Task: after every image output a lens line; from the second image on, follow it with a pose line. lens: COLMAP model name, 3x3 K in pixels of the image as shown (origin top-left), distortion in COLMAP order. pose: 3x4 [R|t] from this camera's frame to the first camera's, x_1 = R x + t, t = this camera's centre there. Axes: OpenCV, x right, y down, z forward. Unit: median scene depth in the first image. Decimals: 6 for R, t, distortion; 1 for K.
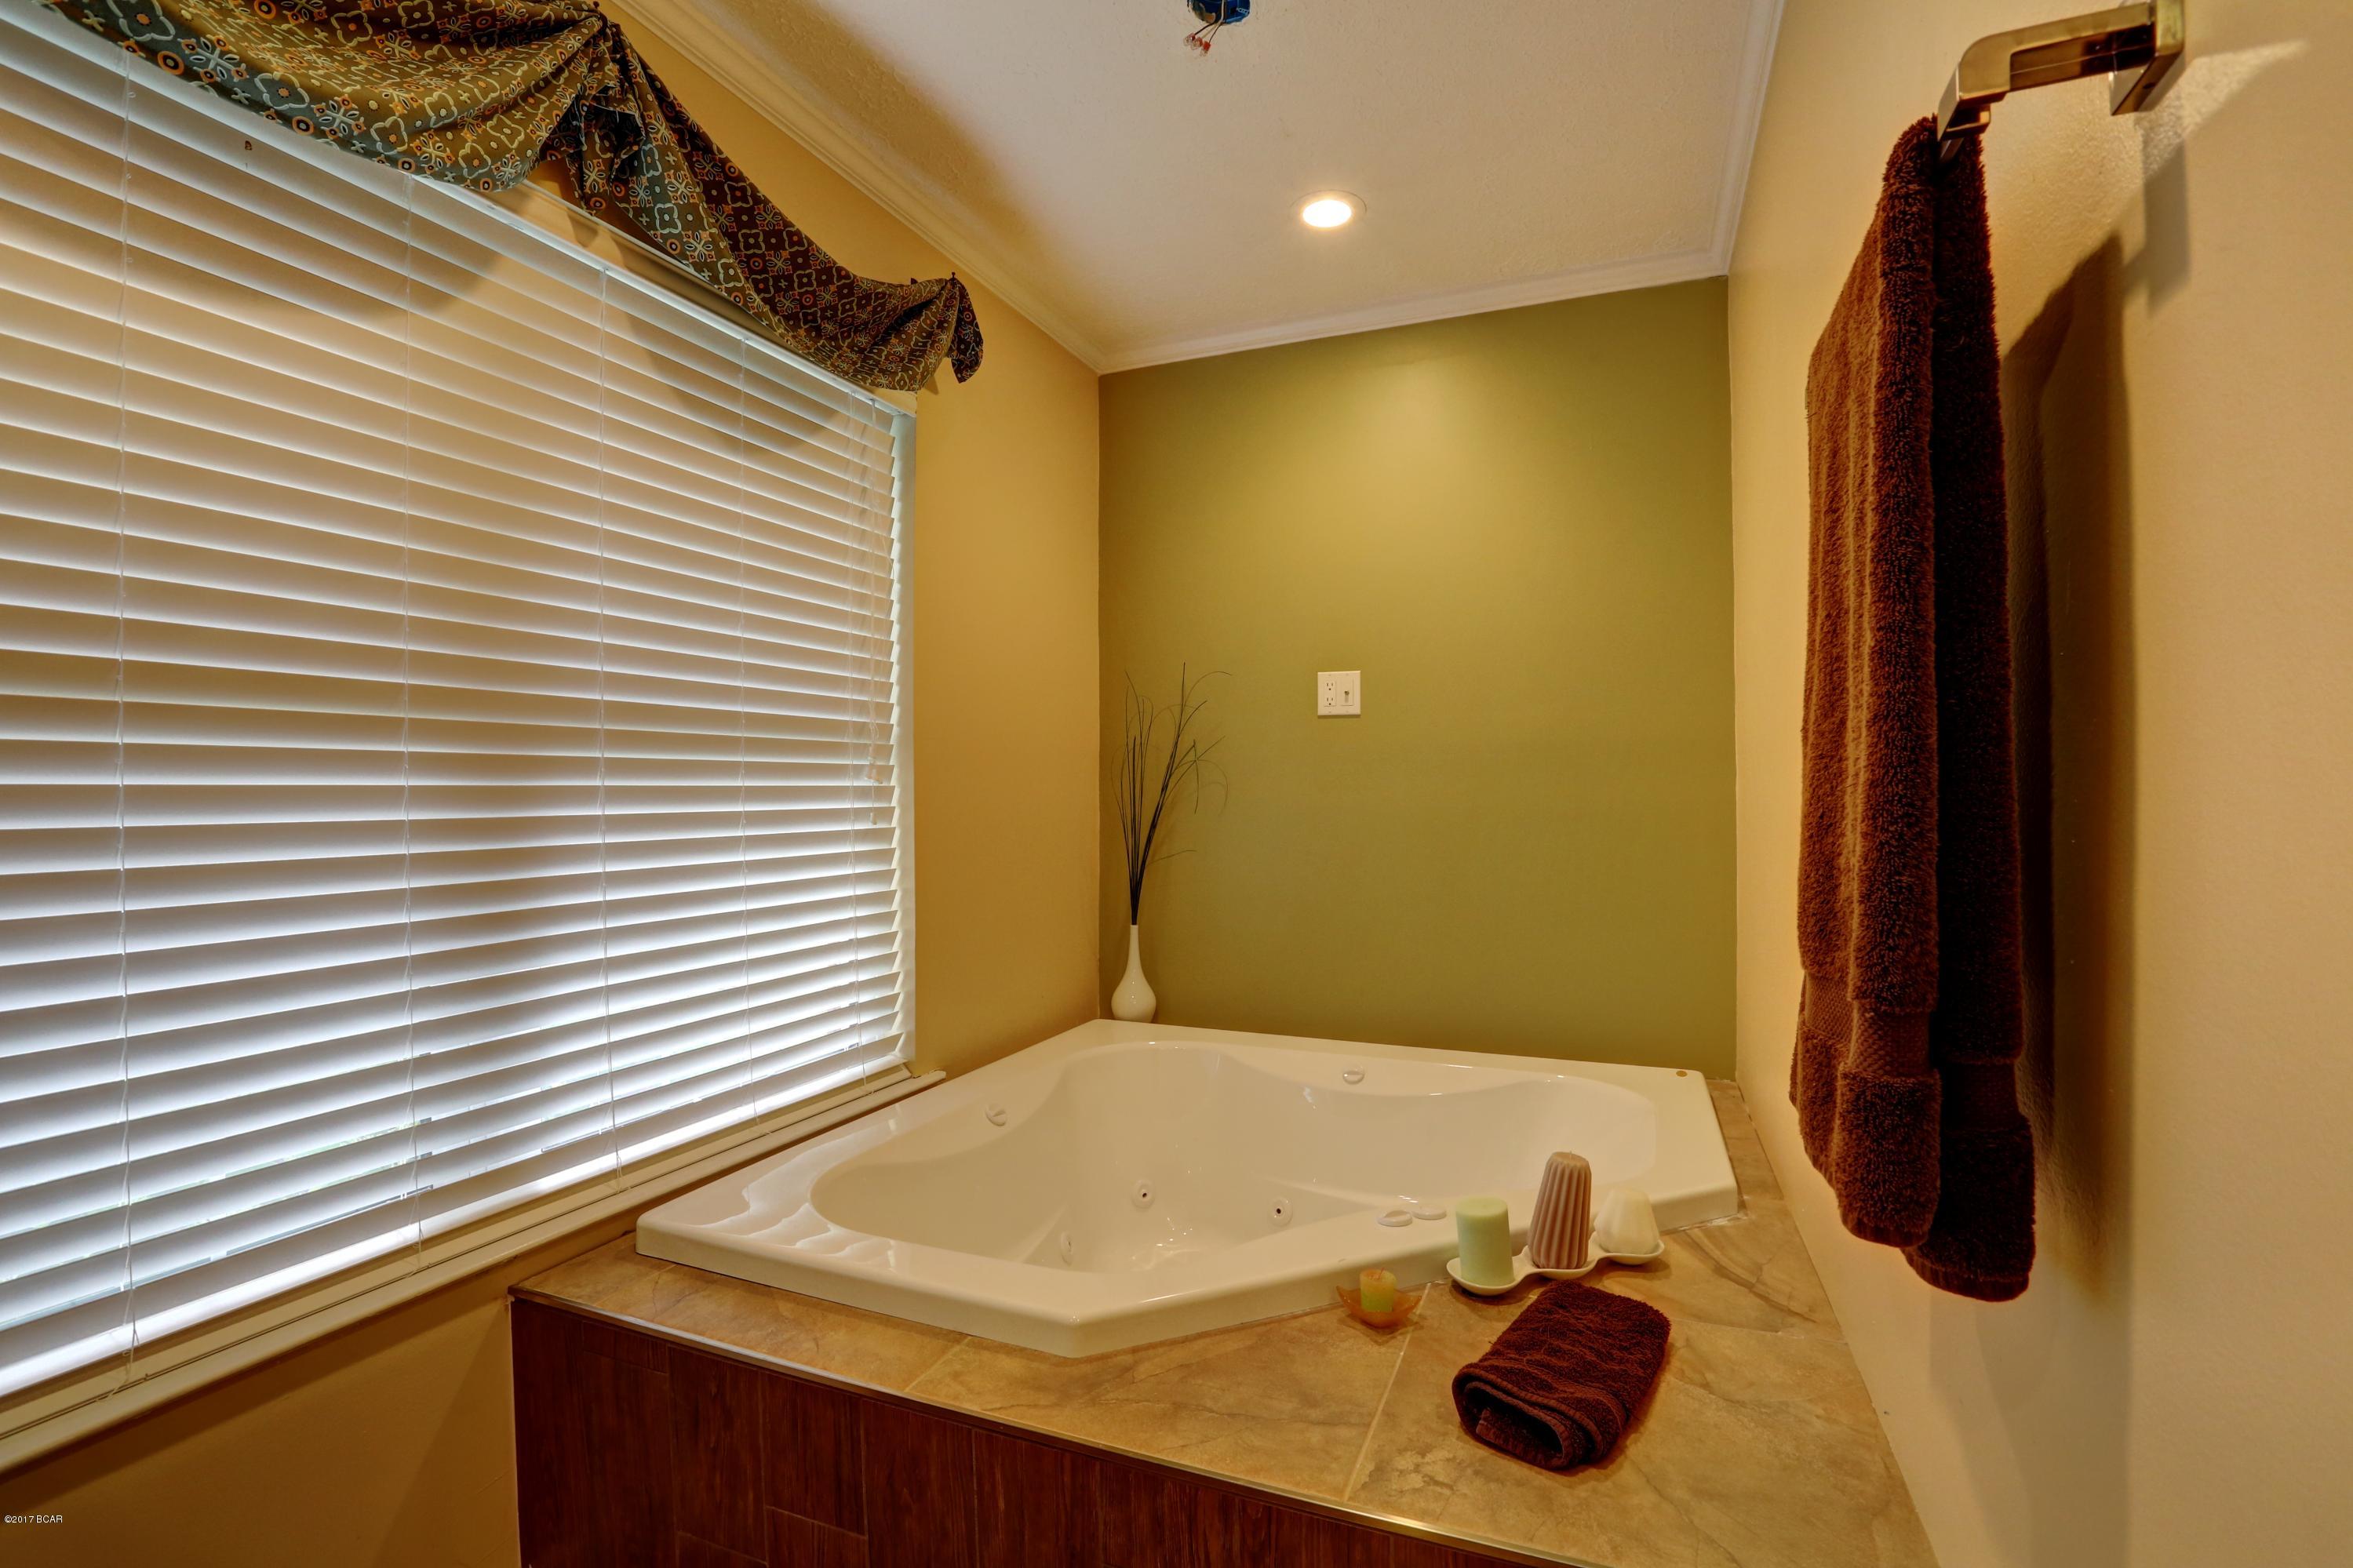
lens RADIAL K [[1070.1, 0, 1180.6], [0, 1070.1, 785.1], [0, 0, 1]] dist [-0.046979, 0.011390]
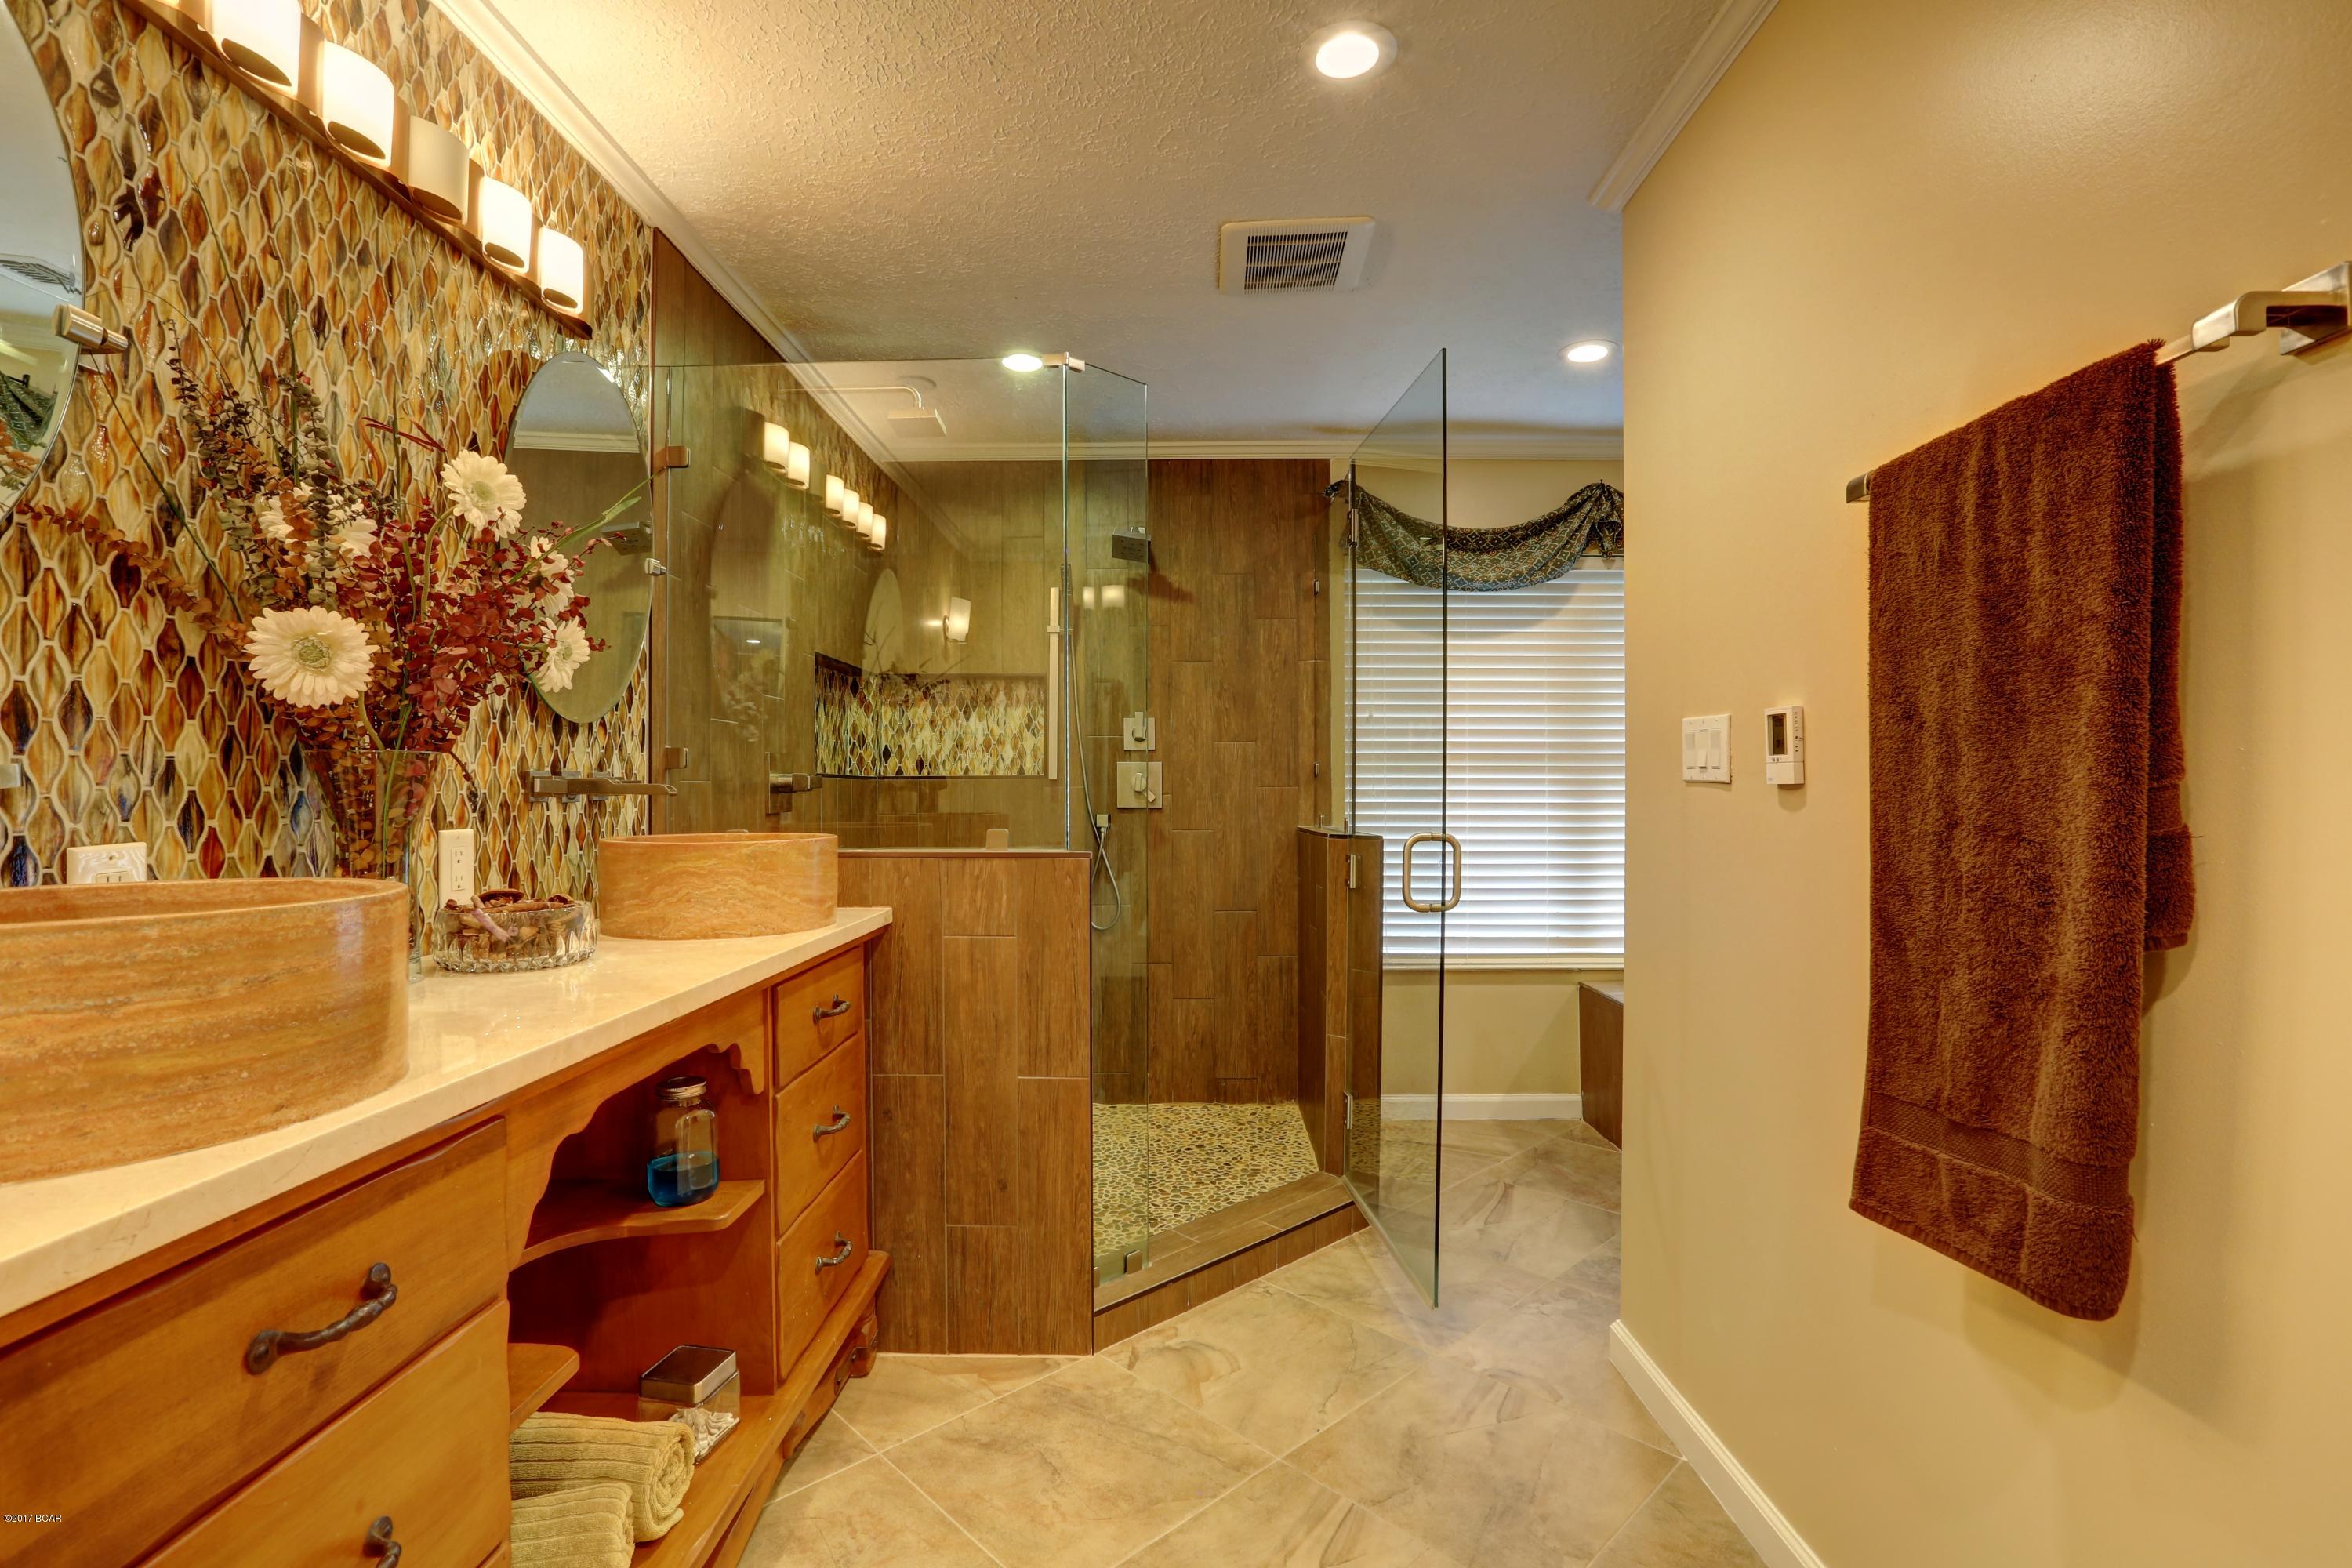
lens RADIAL K [[1069.7, 0, 1175.9], [0, 1069.7, 789.8], [0, 0, 1]] dist [-0.046979, 0.011390]
pose [[0.376828, 0.000469, -0.926283, 1.502935], [0.000339, 1.000000, 0.000644, -0.001976], [0.926283, -0.000557, 0.376827, -0.977109]]
